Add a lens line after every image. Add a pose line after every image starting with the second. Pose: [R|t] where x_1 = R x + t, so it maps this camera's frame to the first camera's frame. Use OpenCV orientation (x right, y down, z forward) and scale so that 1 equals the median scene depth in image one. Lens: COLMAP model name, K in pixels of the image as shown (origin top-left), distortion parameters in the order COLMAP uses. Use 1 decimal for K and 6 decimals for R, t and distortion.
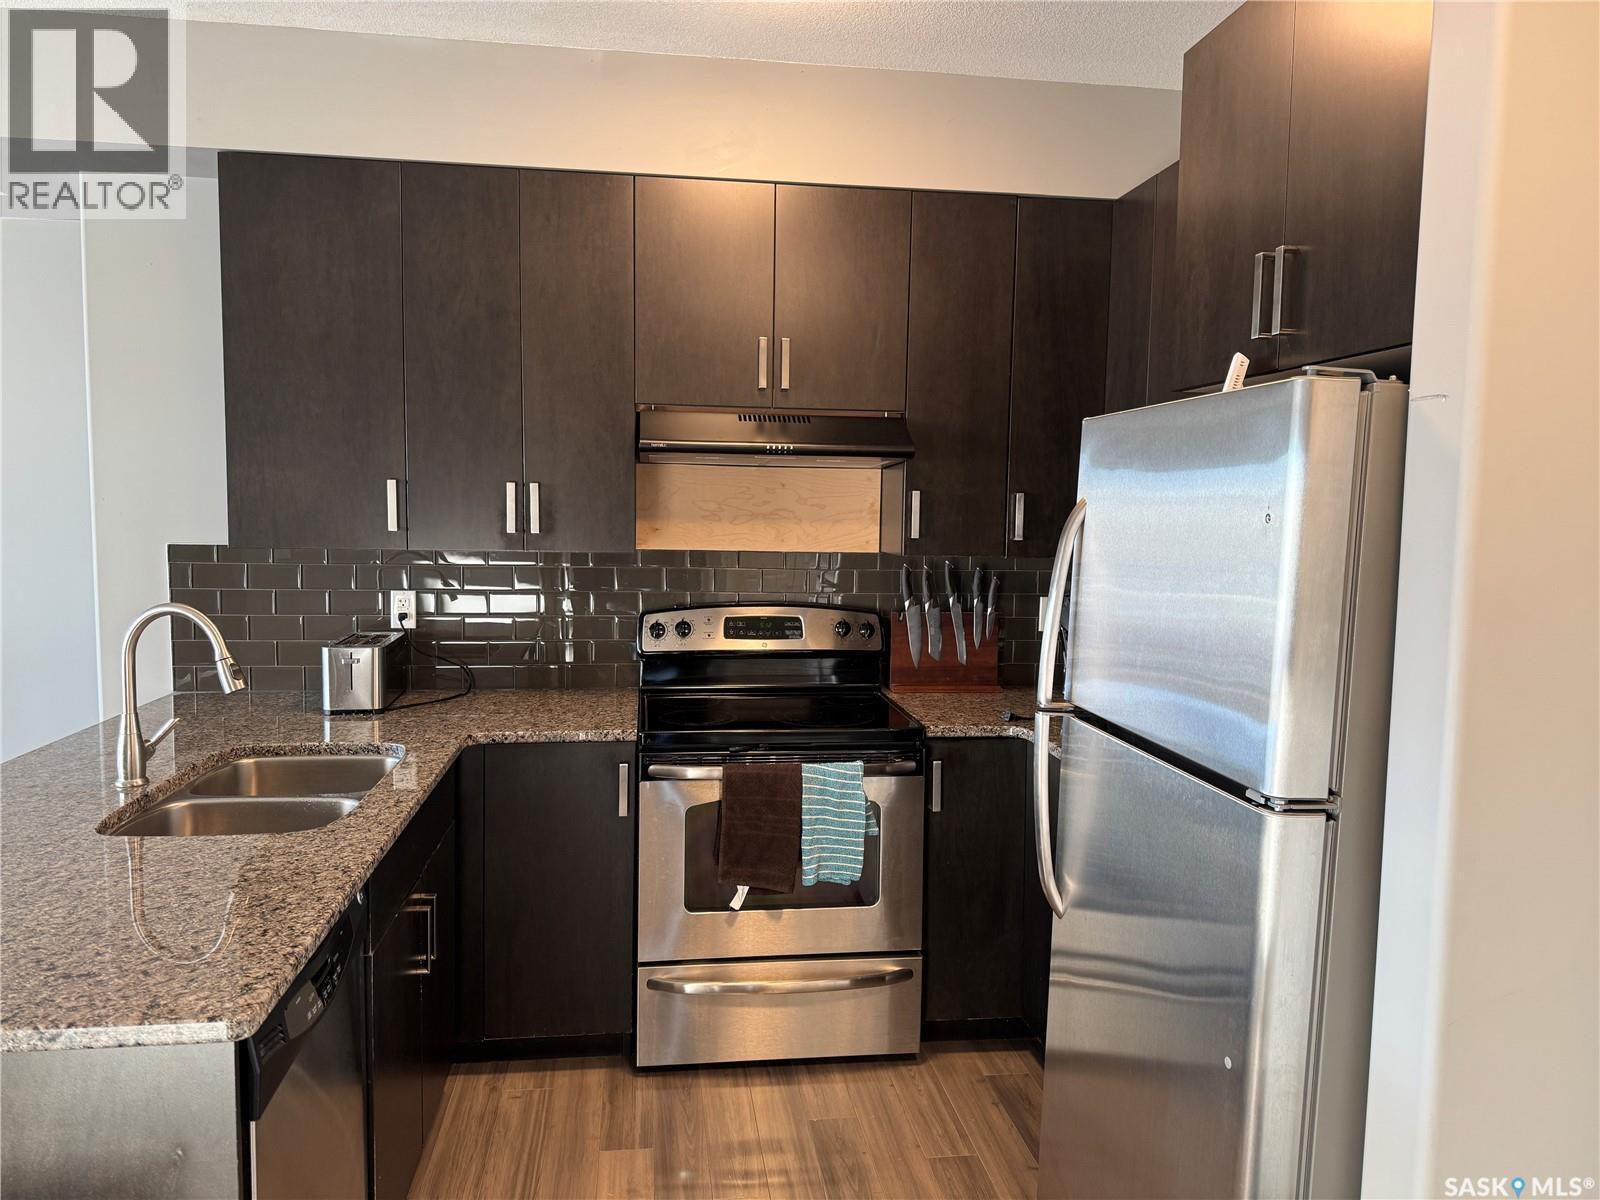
lens RADIAL K [[1126.0, 0, 800.0], [0, 1126.0, 600.0], [0, 0, 1]] dist [0.128671, -0.230357]
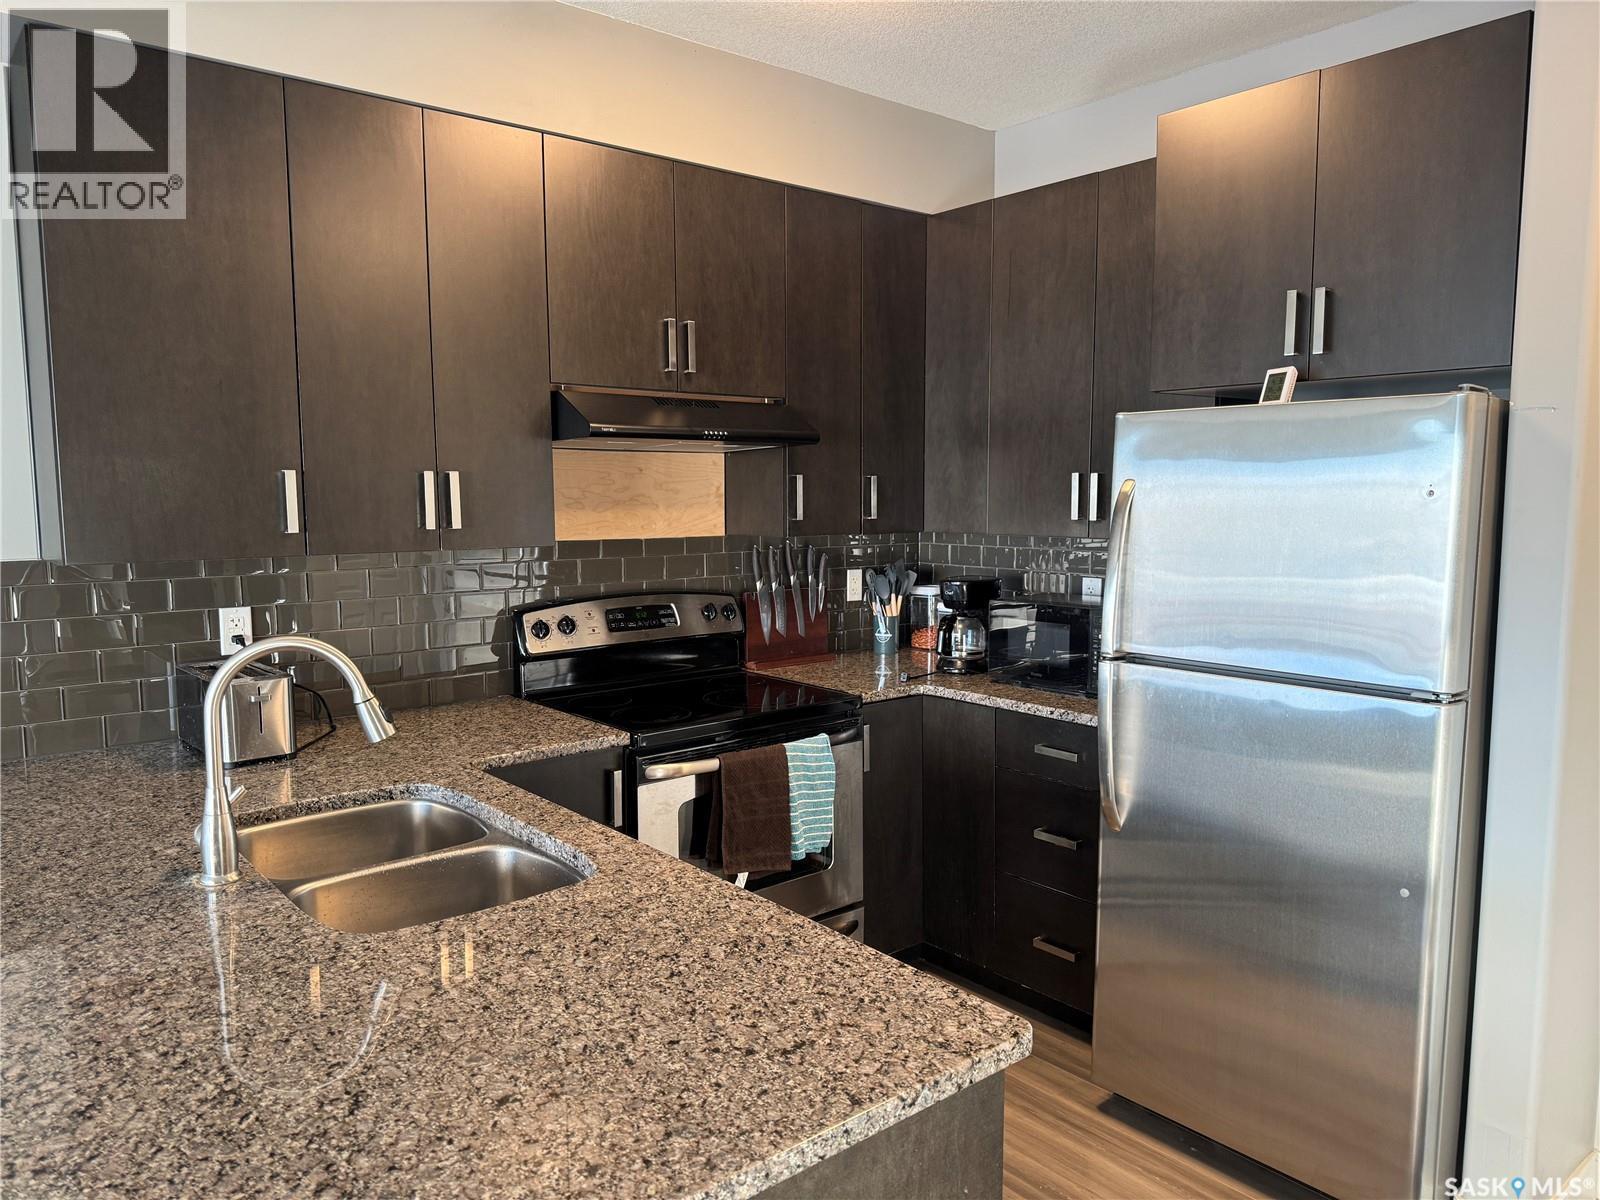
lens RADIAL K [[1126.0, 0, 800.0], [0, 1126.0, 600.0], [0, 0, 1]] dist [0.128671, -0.230357]
pose [[0.844282, -0.072132, 0.531023, -0.497781], [0.061838, 0.997394, 0.037166, -0.021110], [-0.532320, 0.001459, 0.846542, 0.121169]]
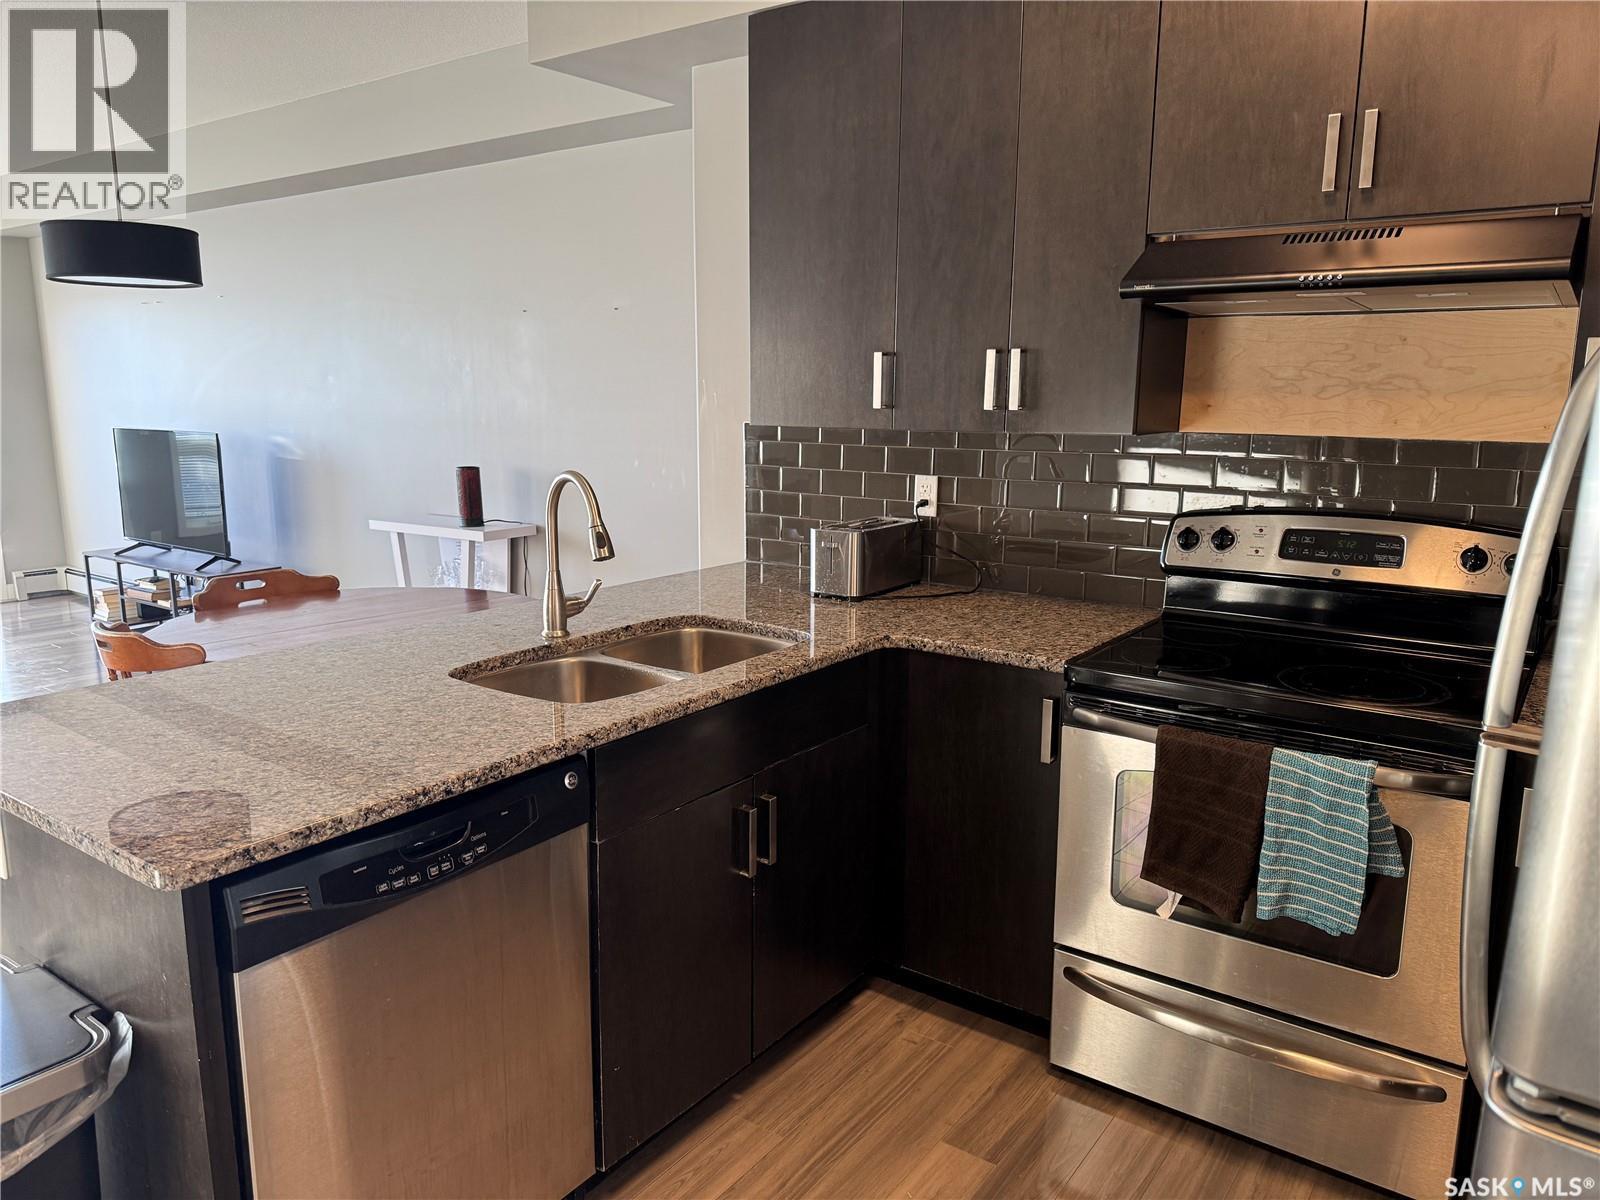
lens RADIAL K [[1126.0, 0, 800.0], [0, 1126.0, 600.0], [0, 0, 1]] dist [0.128671, -0.230357]
pose [[0.718848, 0.116700, -0.685302, 0.250673], [-0.053518, 0.992173, 0.112819, -0.006142], [0.693104, -0.044424, 0.719467, 0.293119]]
